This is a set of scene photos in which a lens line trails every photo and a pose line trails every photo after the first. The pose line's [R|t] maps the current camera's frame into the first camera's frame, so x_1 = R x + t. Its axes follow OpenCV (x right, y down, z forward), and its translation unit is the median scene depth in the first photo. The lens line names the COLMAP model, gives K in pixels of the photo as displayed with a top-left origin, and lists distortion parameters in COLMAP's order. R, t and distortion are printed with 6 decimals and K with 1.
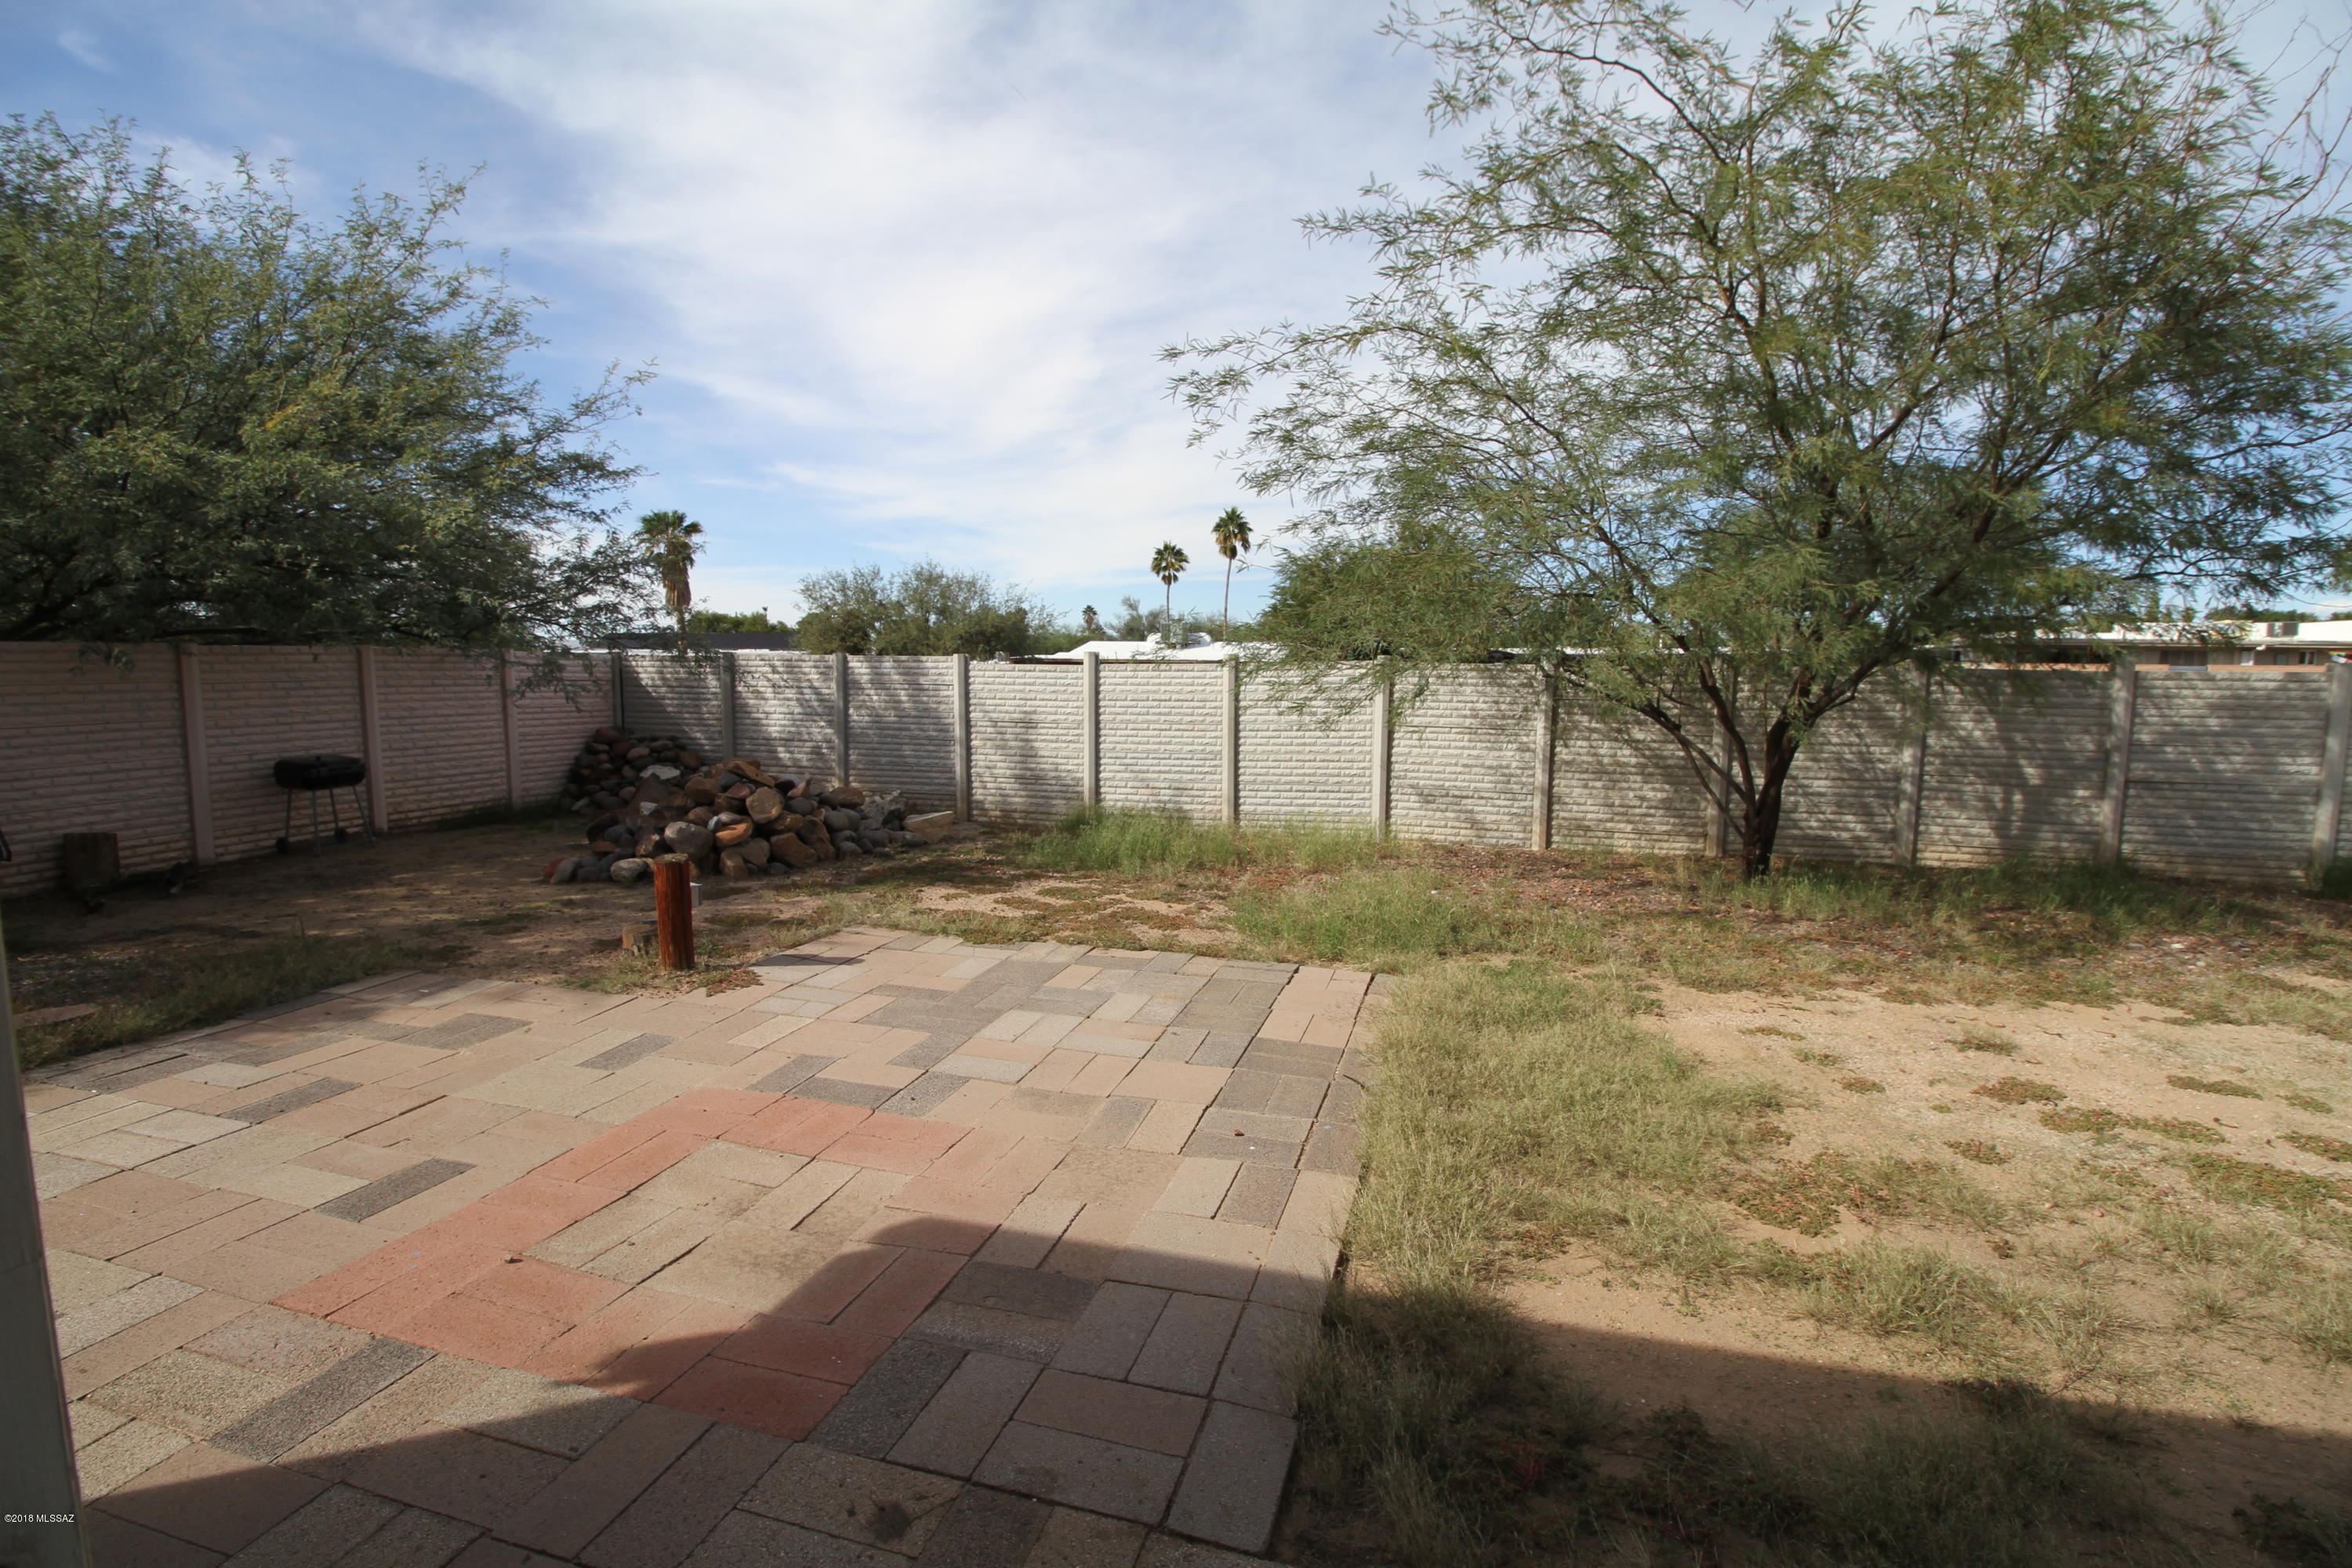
lens RADIAL K [[1080.2, 0, 1176.0], [0, 1080.2, 784.0], [0, 0, 1]] dist [-0.004842, -0.011271]
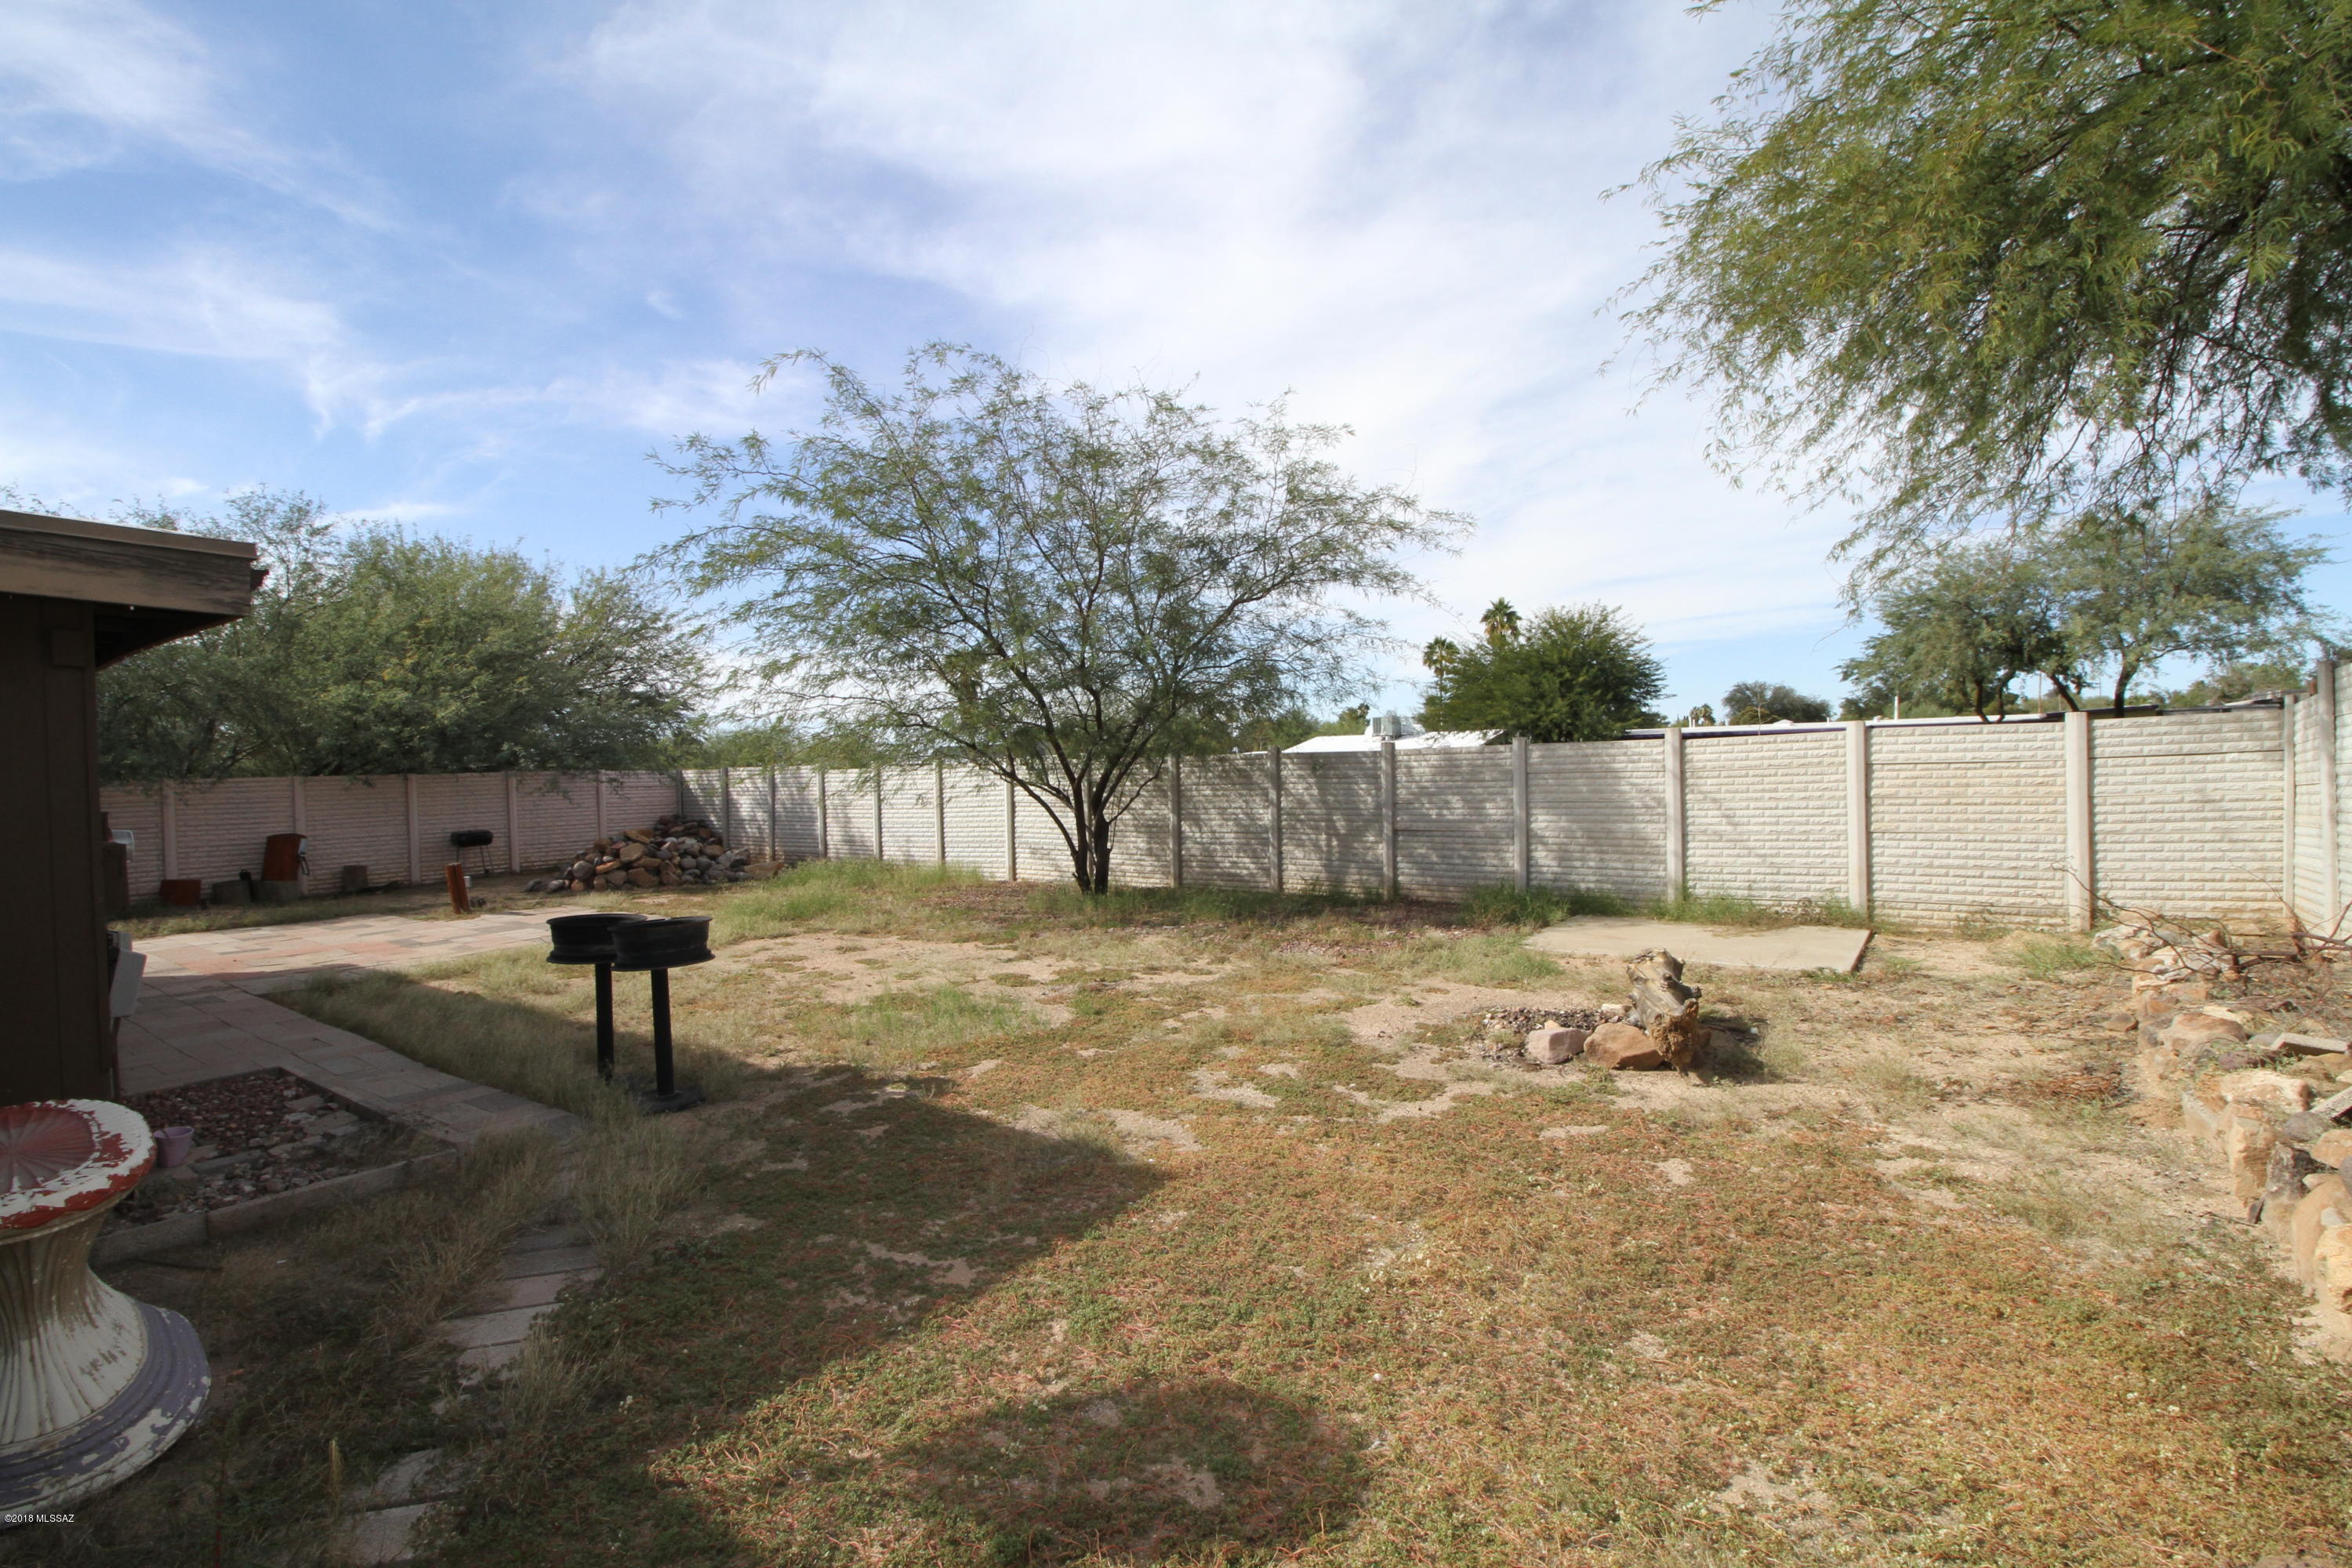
lens RADIAL K [[1126.0, 0, 1176.0], [0, 1126.0, 784.0], [0, 0, 1]] dist [0.033395, 0.000015]
pose [[0.931906, -0.026846, -0.361704, 1.518466], [-0.005810, 0.996024, -0.088893, 0.091542], [0.362652, 0.084942, 0.928045, -0.588705]]
